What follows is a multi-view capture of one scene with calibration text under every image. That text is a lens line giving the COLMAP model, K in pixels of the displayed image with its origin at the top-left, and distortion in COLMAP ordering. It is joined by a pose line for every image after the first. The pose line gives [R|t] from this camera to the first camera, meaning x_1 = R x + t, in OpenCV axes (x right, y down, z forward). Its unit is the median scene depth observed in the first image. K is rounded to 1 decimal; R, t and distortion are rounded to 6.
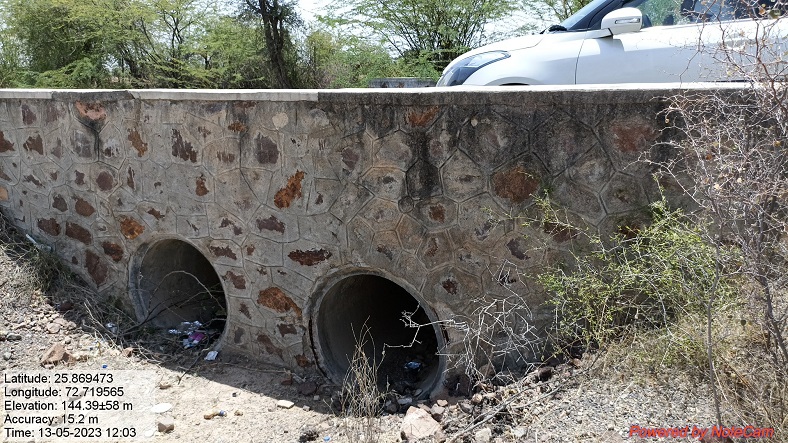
lens RADIAL K [[585.2, 0, 392.1], [0, 585.2, 218.0], [0, 0, 1]] dist [0.045120, -0.060045]
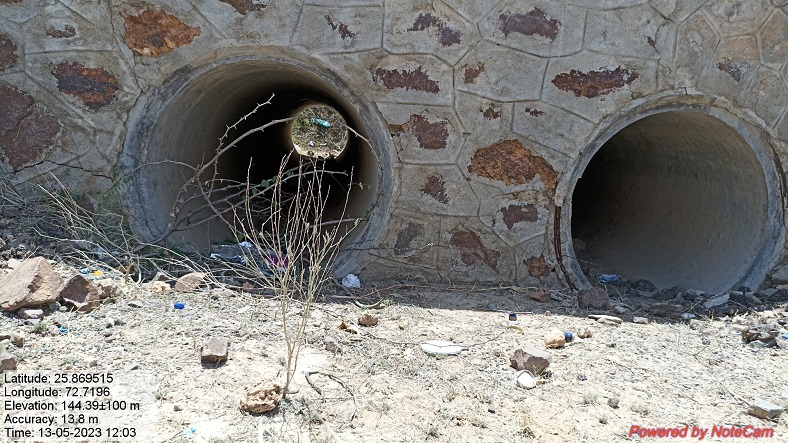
lens RADIAL K [[585.2, 0, 392.1], [0, 585.2, 218.0], [0, 0, 1]] dist [0.045120, -0.060045]
pose [[0.833290, 0.009182, 0.552760, -0.634291], [0.024971, 0.998216, -0.054225, 0.228813], [-0.552272, 0.058989, 0.831574, 0.591584]]
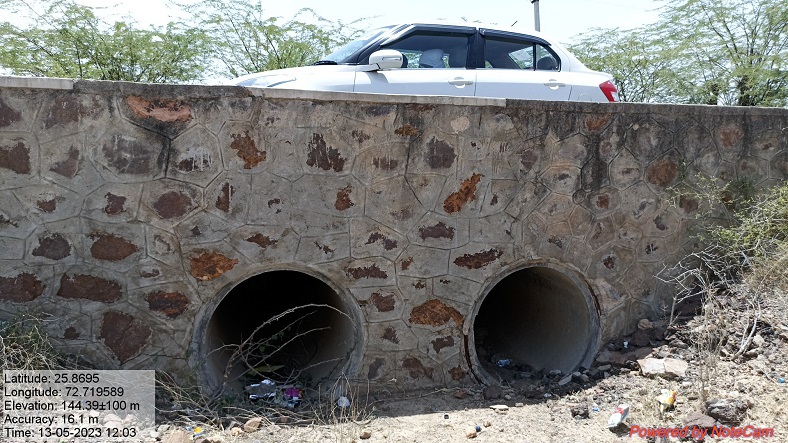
lens RADIAL K [[585.2, 0, 392.1], [0, 585.2, 218.0], [0, 0, 1]] dist [0.045120, -0.060045]
pose [[0.744796, -0.038053, 0.666207, -0.894833], [0.133155, 0.986769, -0.092499, 0.067502], [-0.653872, 0.157601, 0.740009, 0.322925]]
